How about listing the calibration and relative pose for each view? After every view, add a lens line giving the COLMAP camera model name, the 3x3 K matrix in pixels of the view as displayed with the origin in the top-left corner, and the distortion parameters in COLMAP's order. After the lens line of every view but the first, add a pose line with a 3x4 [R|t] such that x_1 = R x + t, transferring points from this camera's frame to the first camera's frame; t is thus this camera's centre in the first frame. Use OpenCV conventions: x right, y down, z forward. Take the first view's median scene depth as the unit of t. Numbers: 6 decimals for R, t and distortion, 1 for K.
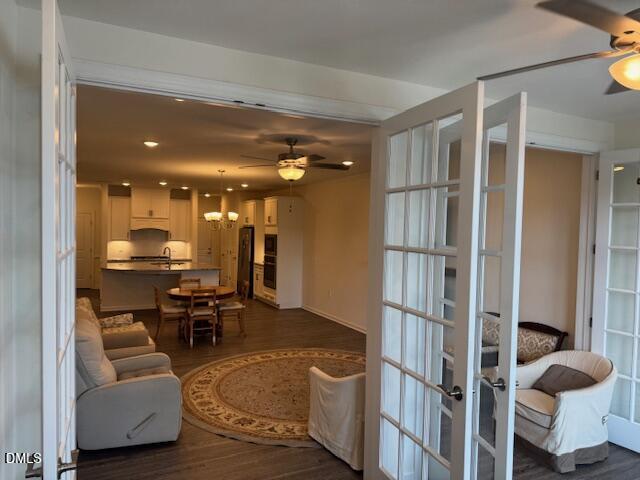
lens RADIAL K [[438.2, 0, 316.8], [0, 438.2, 247.0], [0, 0, 1]] dist [0.024474, -0.006666]
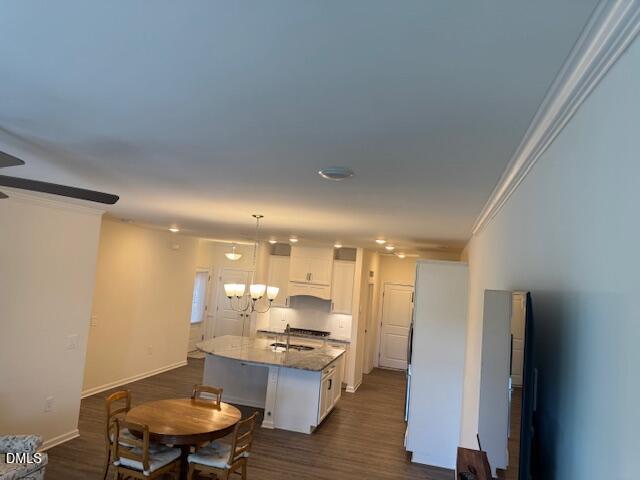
lens RADIAL K [[438.2, 0, 316.2], [0, 438.2, 239.6], [0, 0, 1]] dist [0.024474, -0.006666]
pose [[0.747987, -0.012868, -0.663589, 0.249533], [-0.089126, 0.988809, -0.119636, -0.073219], [0.657703, 0.148630, 0.738469, 0.592855]]
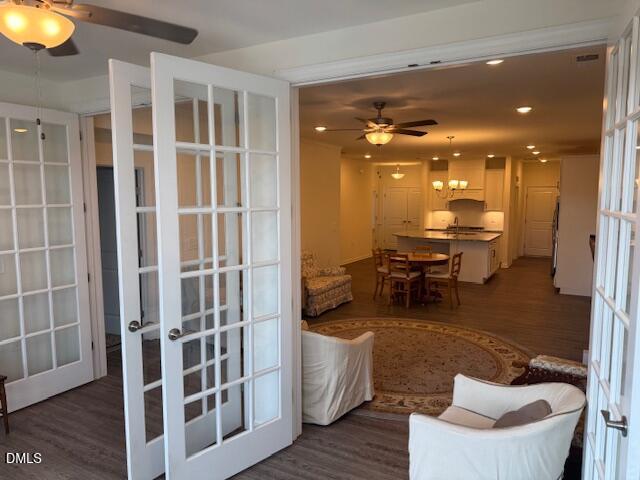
lens RADIAL K [[438.2, 0, 318.1], [0, 438.2, 243.4], [0, 0, 1]] dist [0.024474, -0.006666]
pose [[0.550994, 0.061669, -0.832228, 0.442635], [-0.020073, 0.997957, 0.060660, 0.007922], [0.834268, -0.016718, 0.551106, 0.207598]]
